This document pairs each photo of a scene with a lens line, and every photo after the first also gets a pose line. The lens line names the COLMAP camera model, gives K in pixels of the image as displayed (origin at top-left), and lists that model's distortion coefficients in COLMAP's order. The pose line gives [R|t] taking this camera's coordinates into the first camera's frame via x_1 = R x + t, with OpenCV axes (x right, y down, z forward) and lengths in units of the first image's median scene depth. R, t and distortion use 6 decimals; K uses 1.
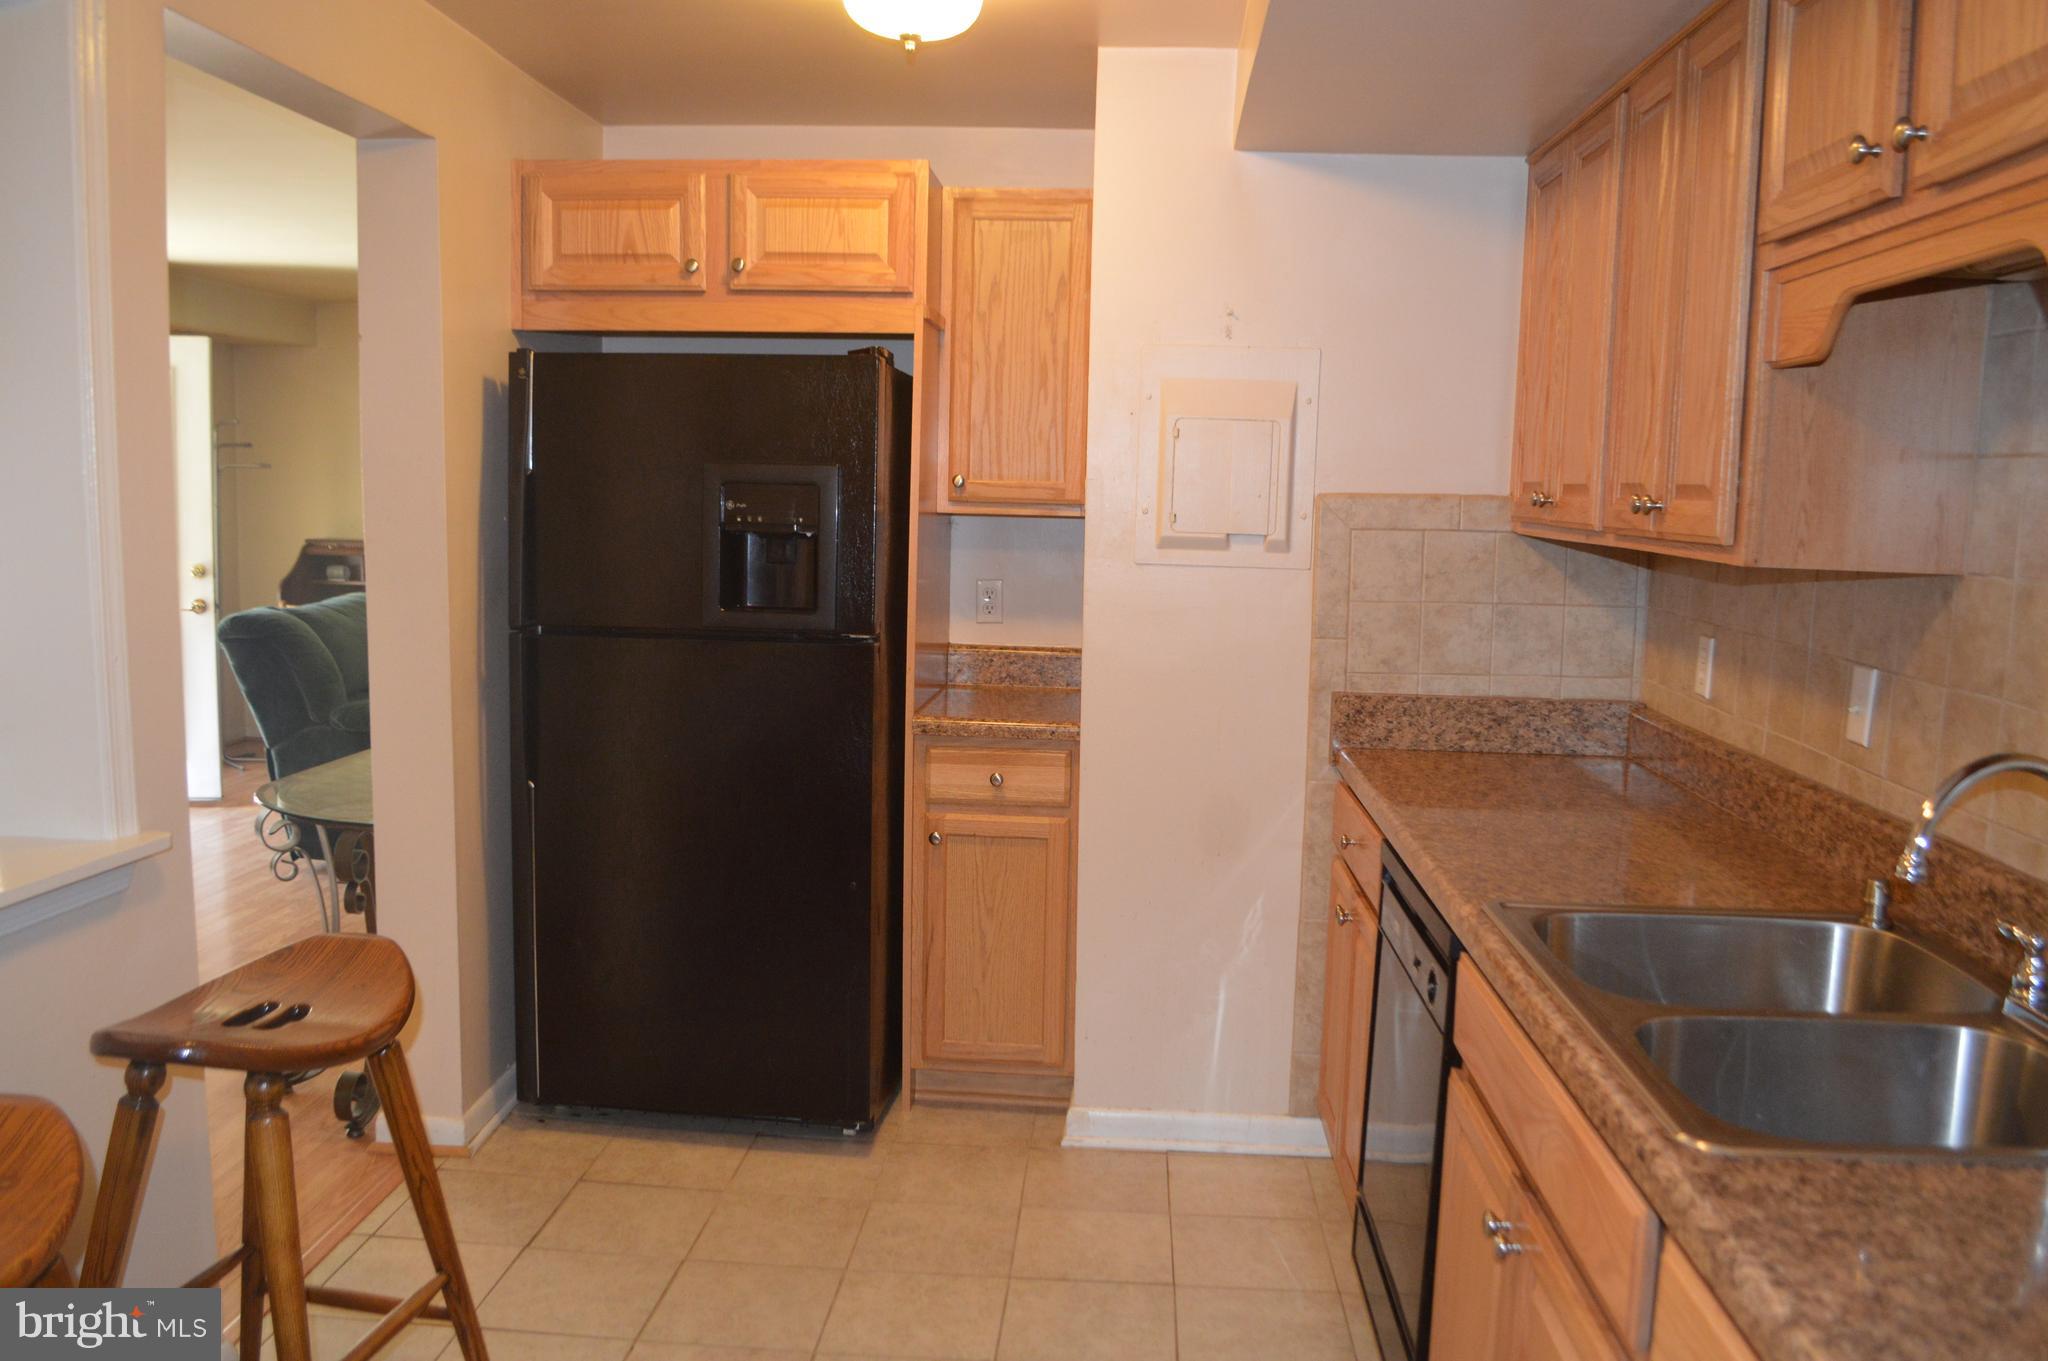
lens RADIAL K [[1634.3, 0, 1057.5], [0, 1634.3, 718.7], [0, 0, 1]] dist [-0.087910, 0.018025]
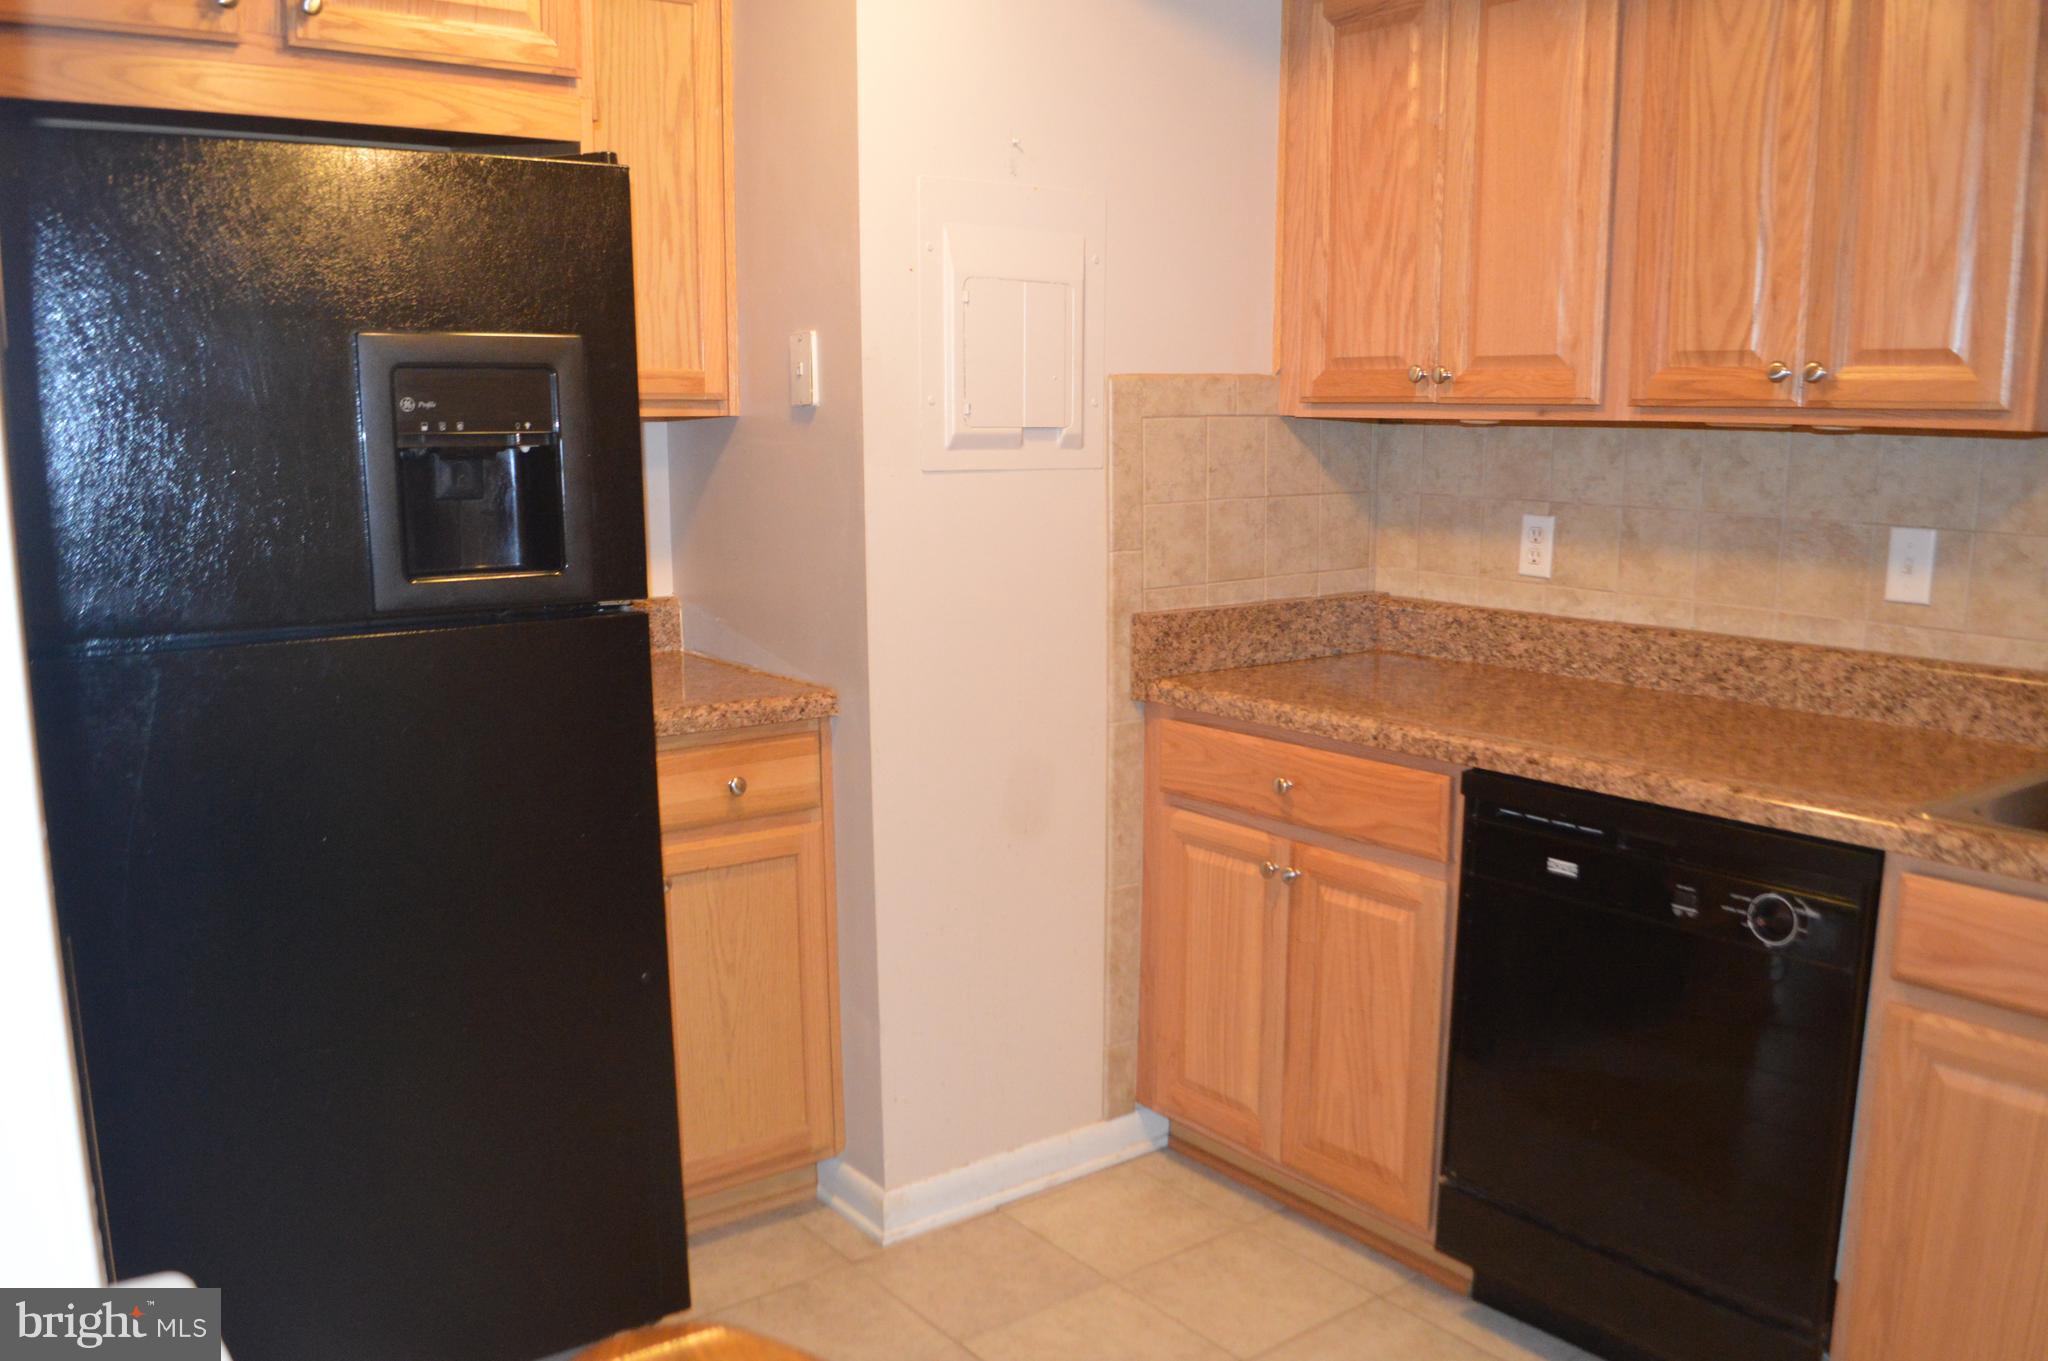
lens RADIAL K [[1634.3, 0, 1057.5], [0, 1634.3, 718.7], [0, 0, 1]] dist [-0.087910, 0.018025]
pose [[0.756179, -0.142293, 0.638706, -0.405645], [0.108172, 0.989824, 0.092449, -0.045207], [-0.645362, -0.000818, 0.763876, 0.387656]]
